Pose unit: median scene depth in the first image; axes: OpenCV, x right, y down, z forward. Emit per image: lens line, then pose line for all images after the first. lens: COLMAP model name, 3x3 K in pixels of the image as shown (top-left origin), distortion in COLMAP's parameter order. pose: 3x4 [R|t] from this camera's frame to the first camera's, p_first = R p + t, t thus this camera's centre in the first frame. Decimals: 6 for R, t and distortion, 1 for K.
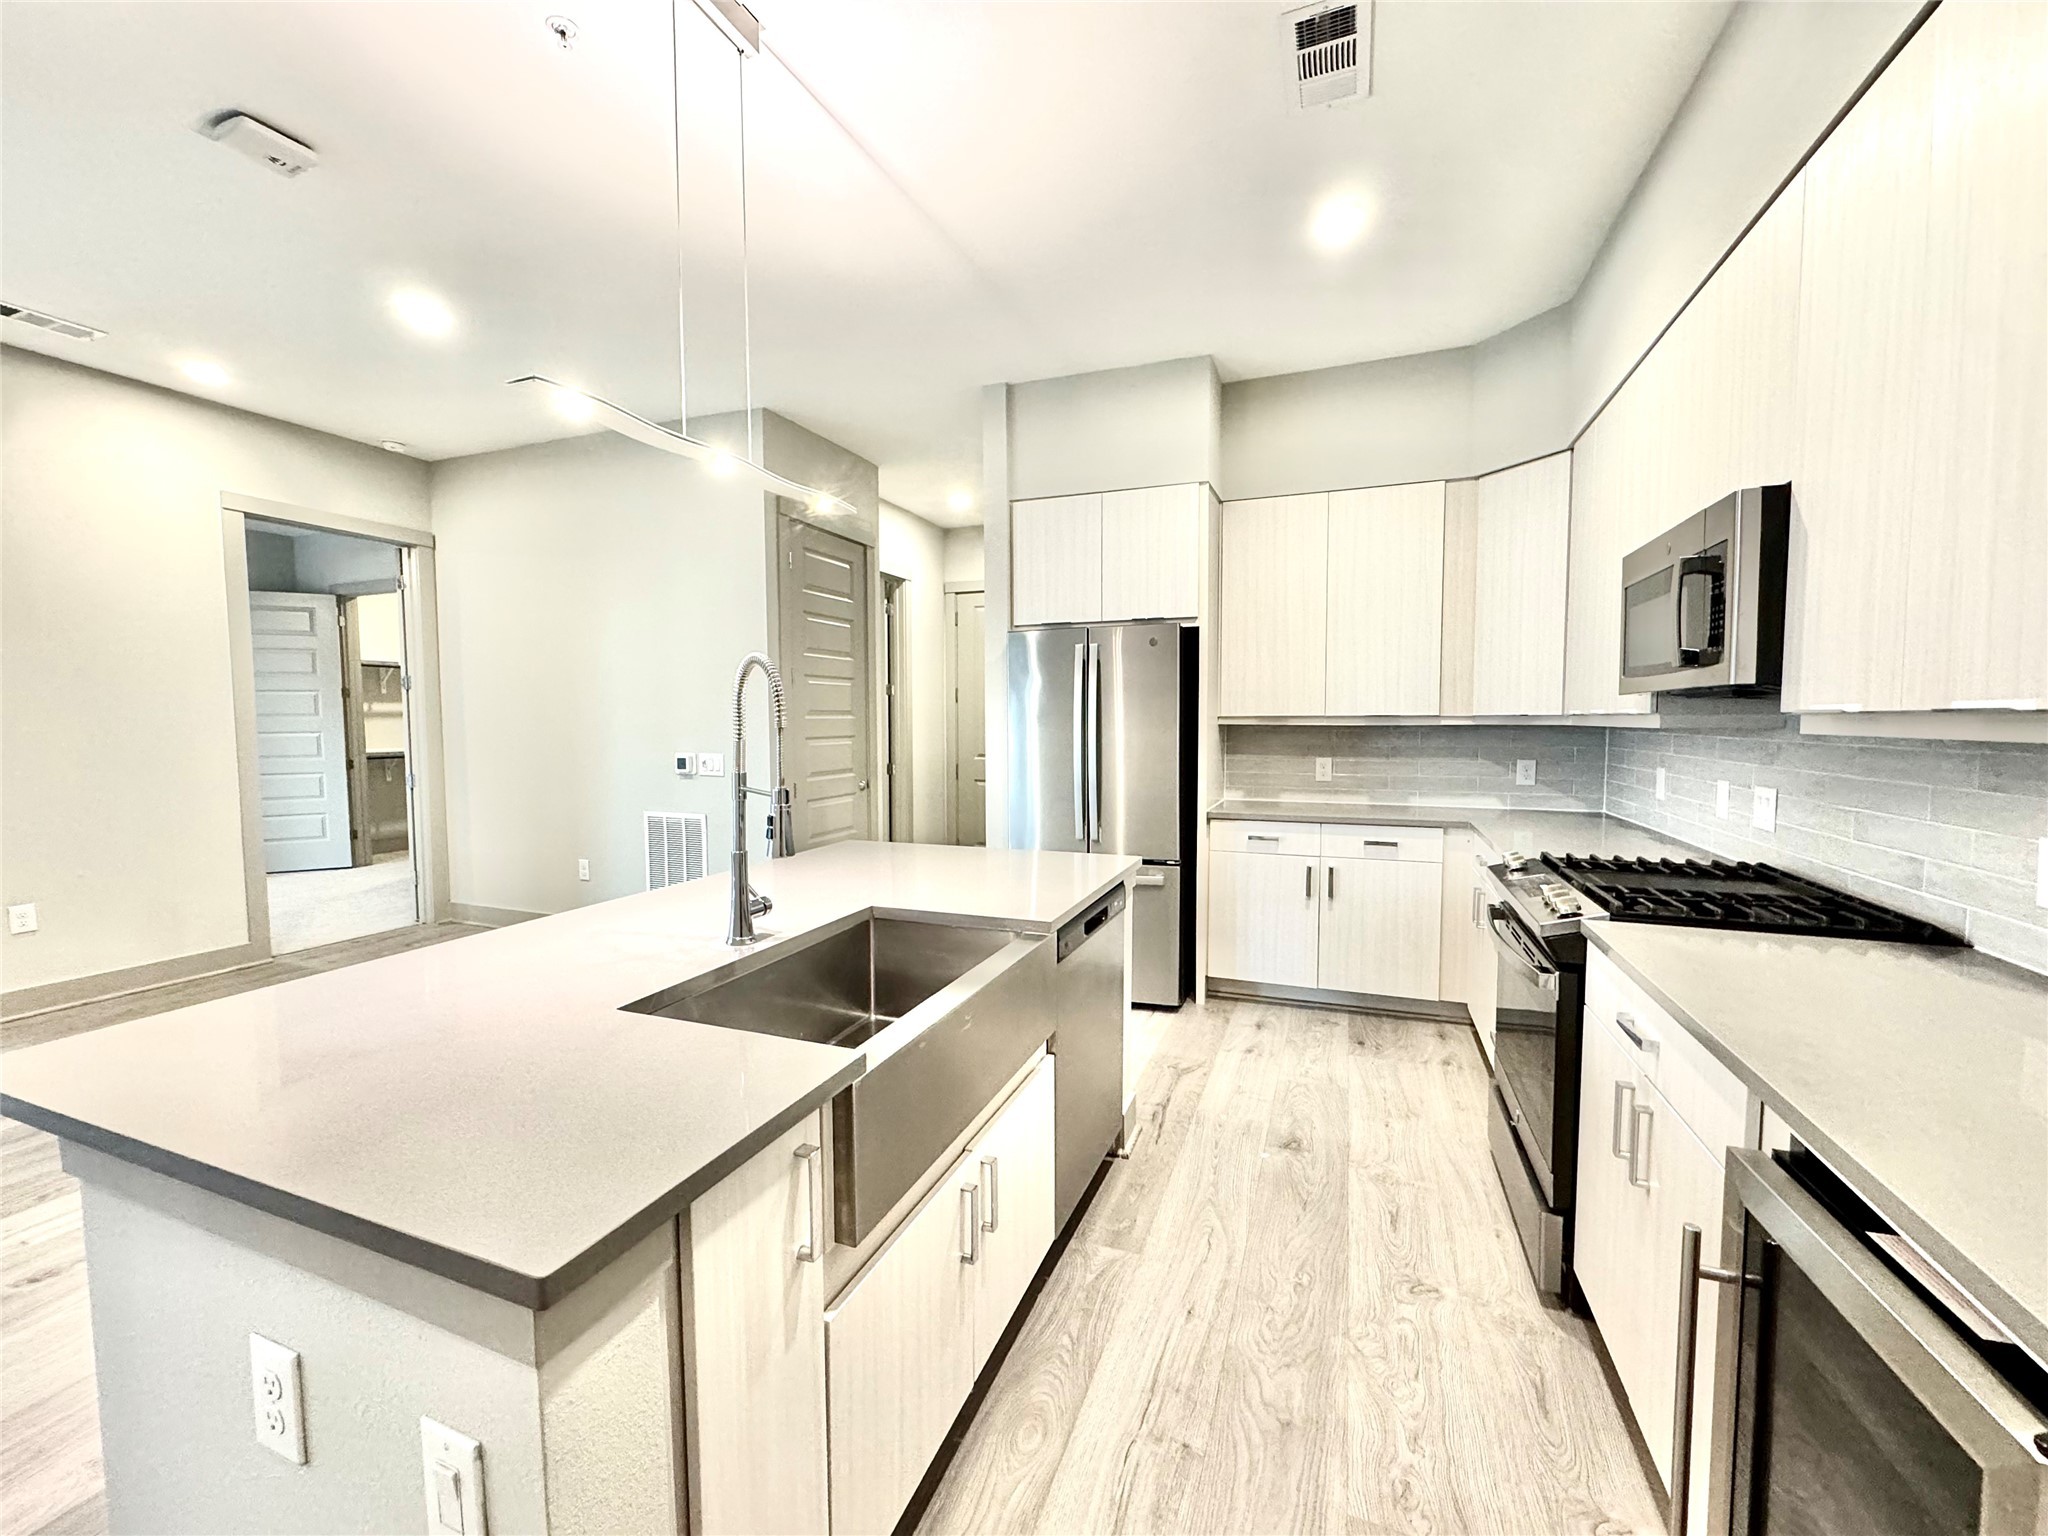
lens RADIAL K [[816.5, 0, 1023.8], [0, 816.5, 766.5], [0, 0, 1]] dist [-0.002999, 0.000484]
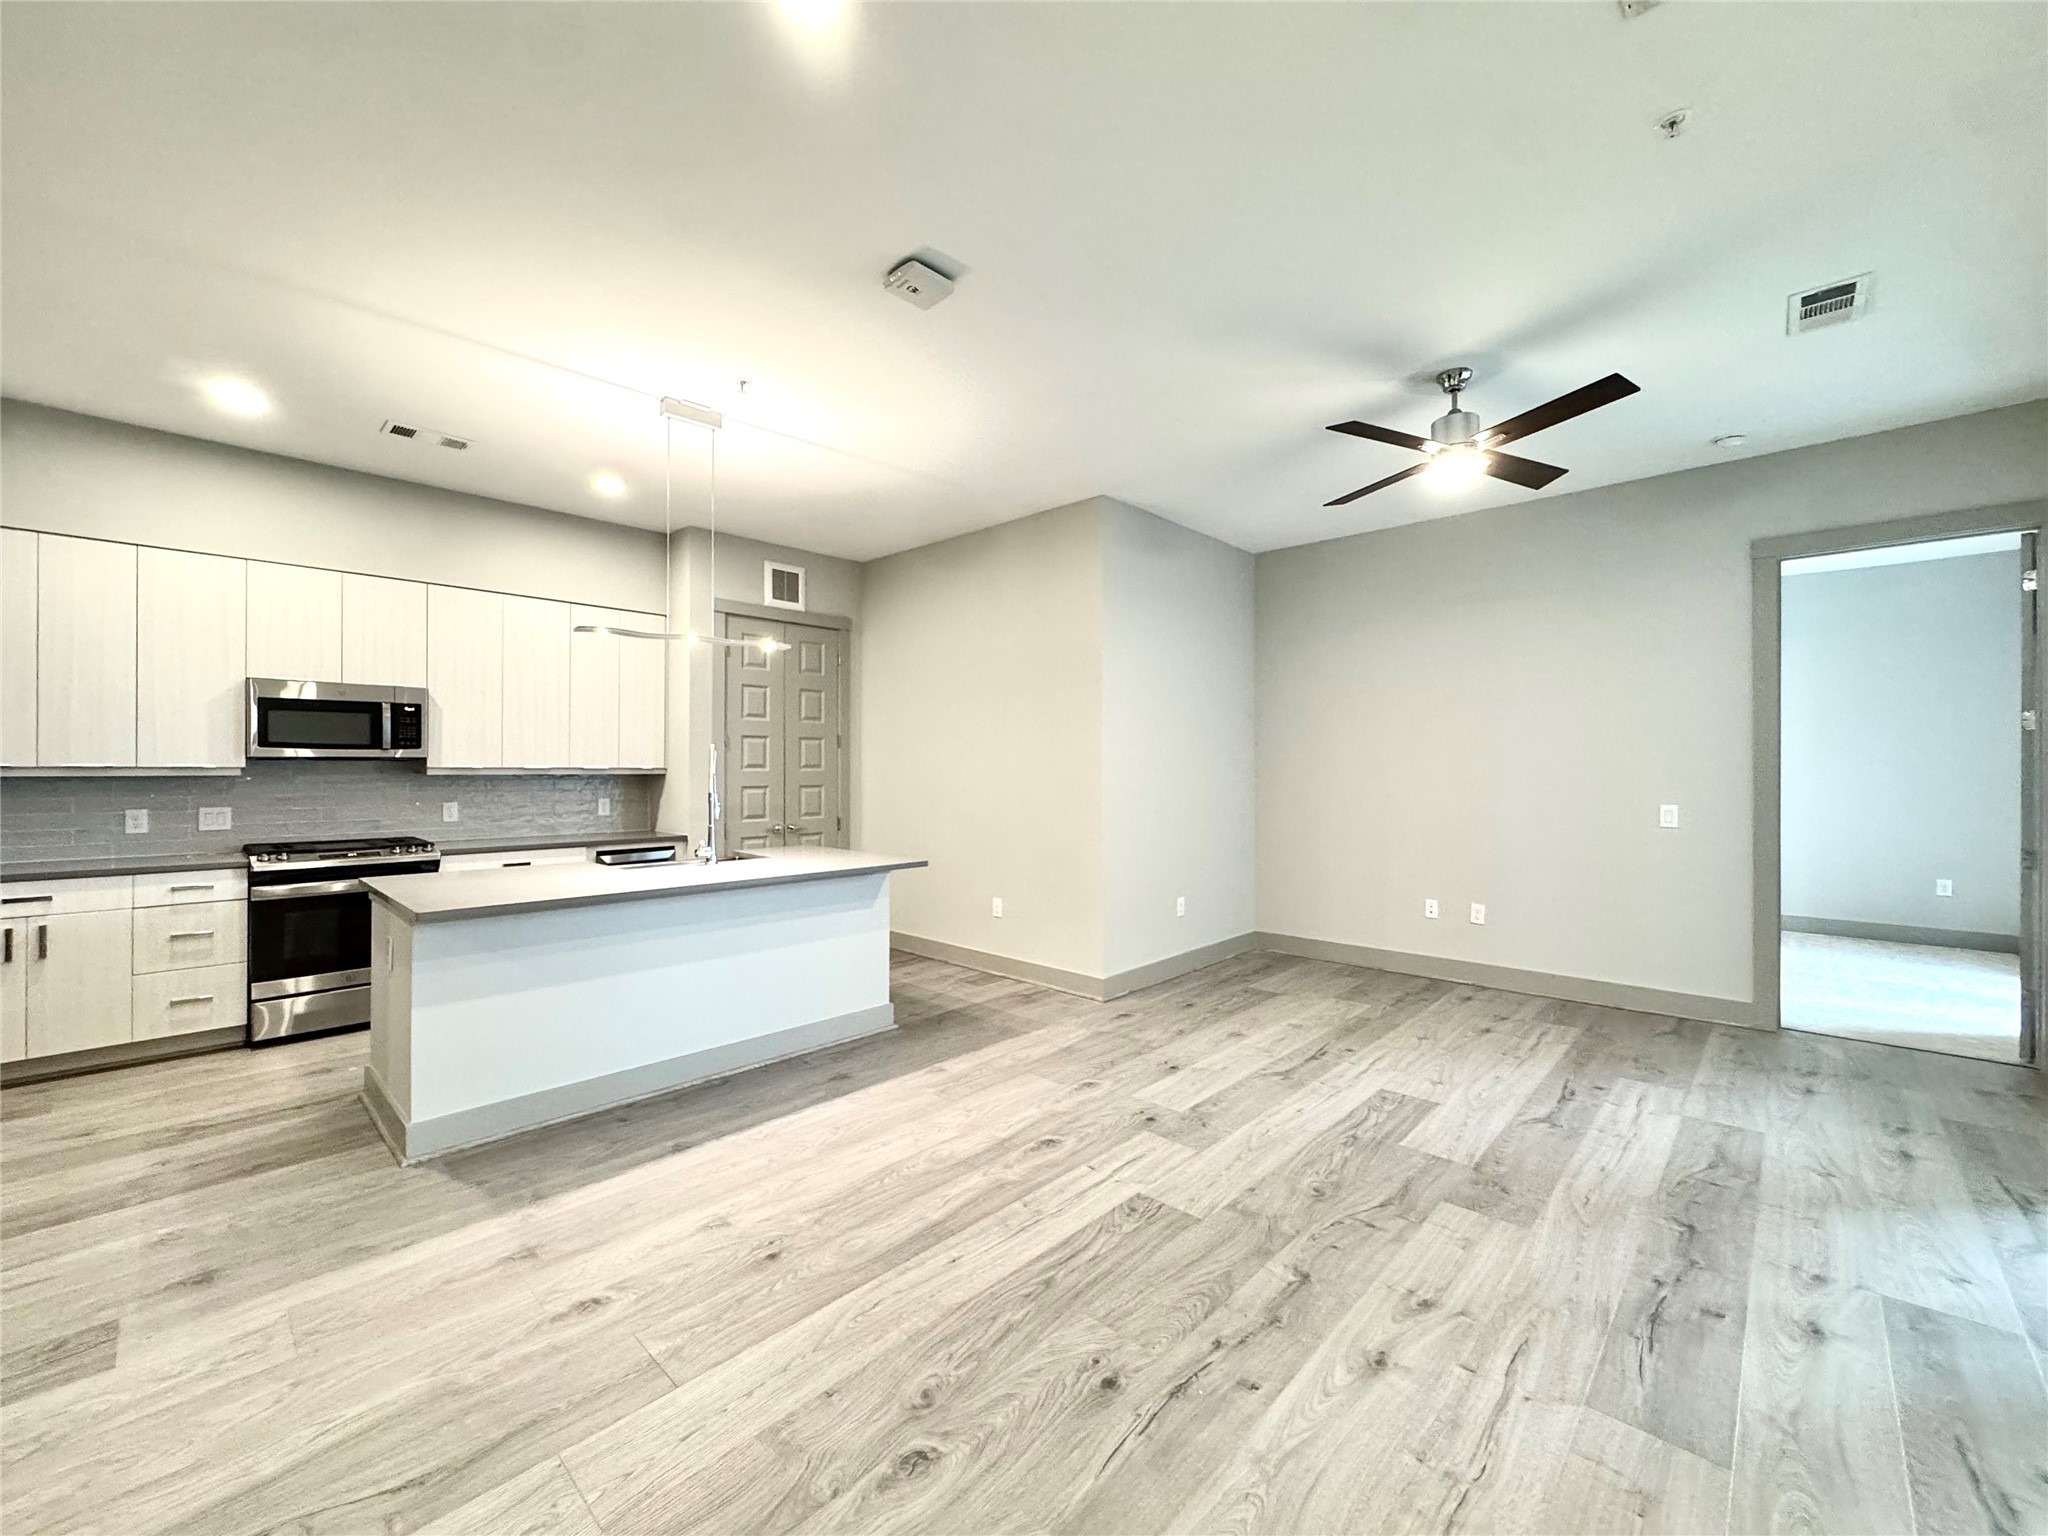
lens RADIAL K [[816.5, 0, 1023.8], [0, 816.5, 766.5], [0, 0, 1]] dist [-0.002999, 0.000484]
pose [[-0.927818, 0.001370, 0.373030, -0.994224], [0.023174, 0.998273, 0.053973, -0.083500], [-0.372312, 0.058722, -0.926248, 1.366315]]
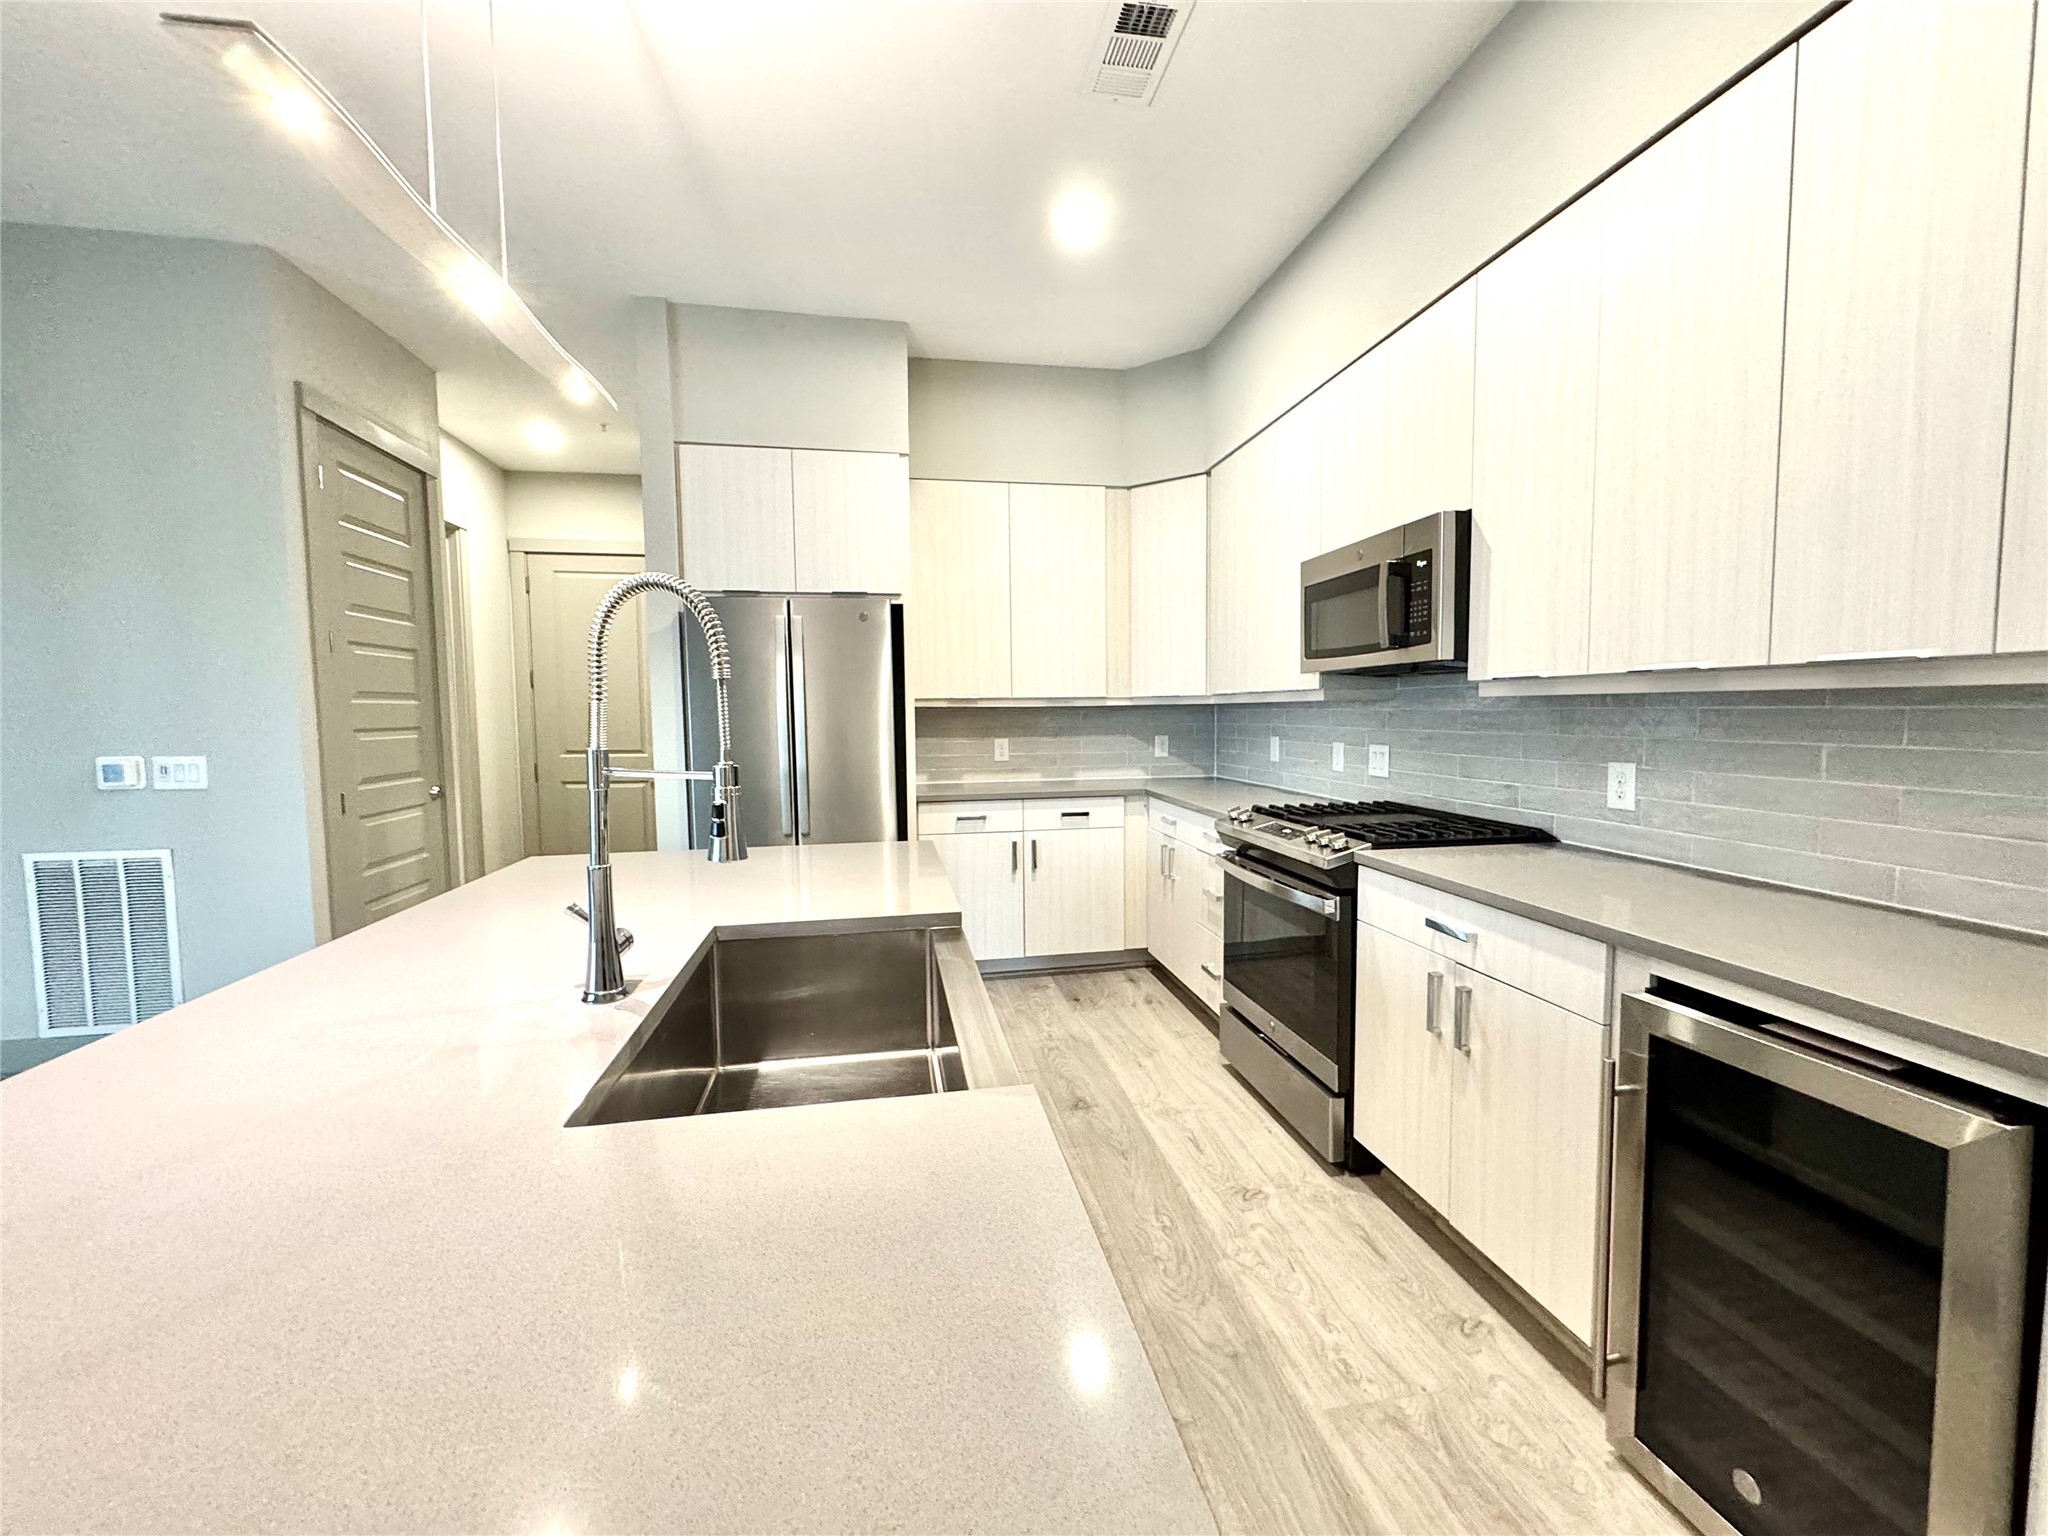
lens RADIAL K [[816.5, 0, 1023.8], [0, 816.5, 766.5], [0, 0, 1]] dist [-0.002999, 0.000484]
pose [[0.851831, -0.041208, 0.522194, -0.192698], [0.038833, 0.999126, 0.015498, 0.011951], [-0.522376, 0.007076, 0.852686, 0.112452]]
